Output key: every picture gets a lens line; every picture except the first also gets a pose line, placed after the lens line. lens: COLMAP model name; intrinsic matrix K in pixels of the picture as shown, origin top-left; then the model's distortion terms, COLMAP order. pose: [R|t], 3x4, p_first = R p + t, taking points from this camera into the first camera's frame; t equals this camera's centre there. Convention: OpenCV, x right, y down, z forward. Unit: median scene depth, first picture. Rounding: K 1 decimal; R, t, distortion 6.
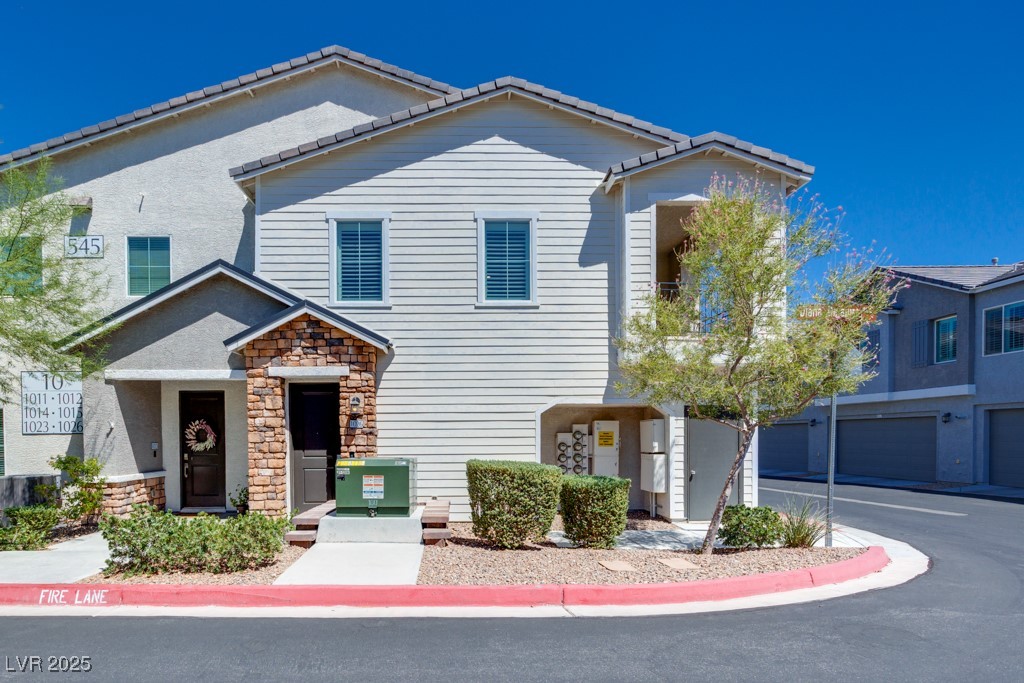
lens RADIAL K [[518.6, 0, 407.7], [0, 518.6, 444.3], [0, 0, 1]] dist [-0.000358, -0.000304]
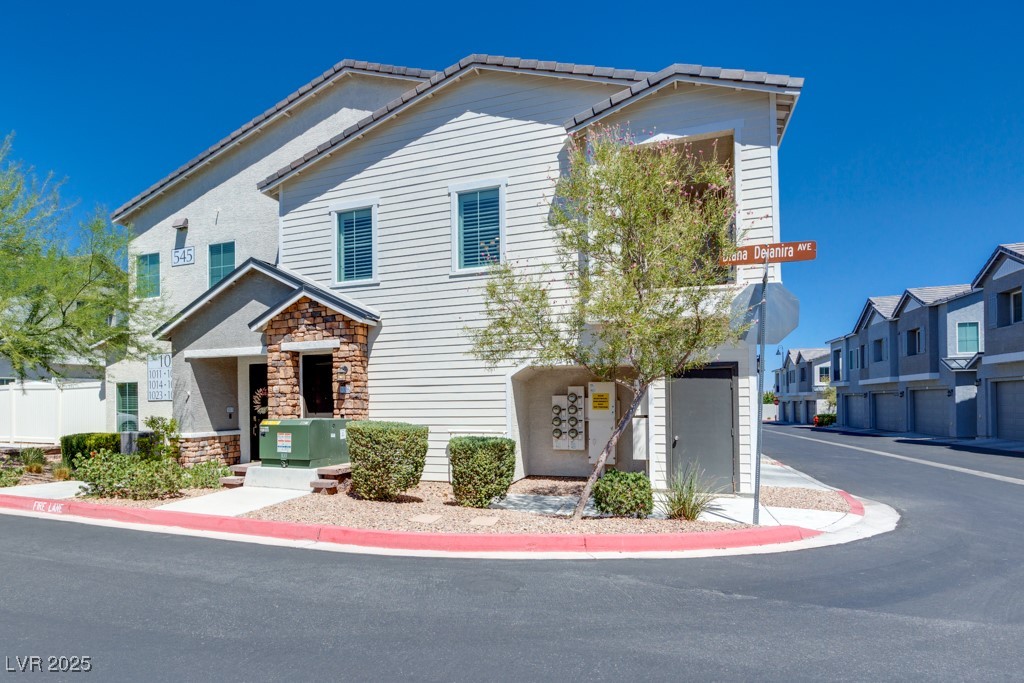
lens RADIAL K [[534.5, 0, 409.0], [0, 534.5, 401.1], [0, 0, 1]] dist [-0.009596, -0.000318]
pose [[0.928294, -0.007009, -0.371780, 0.456793], [0.000970, 0.999865, -0.016428, 0.004737], [0.371845, 0.014889, 0.928175, -0.029366]]
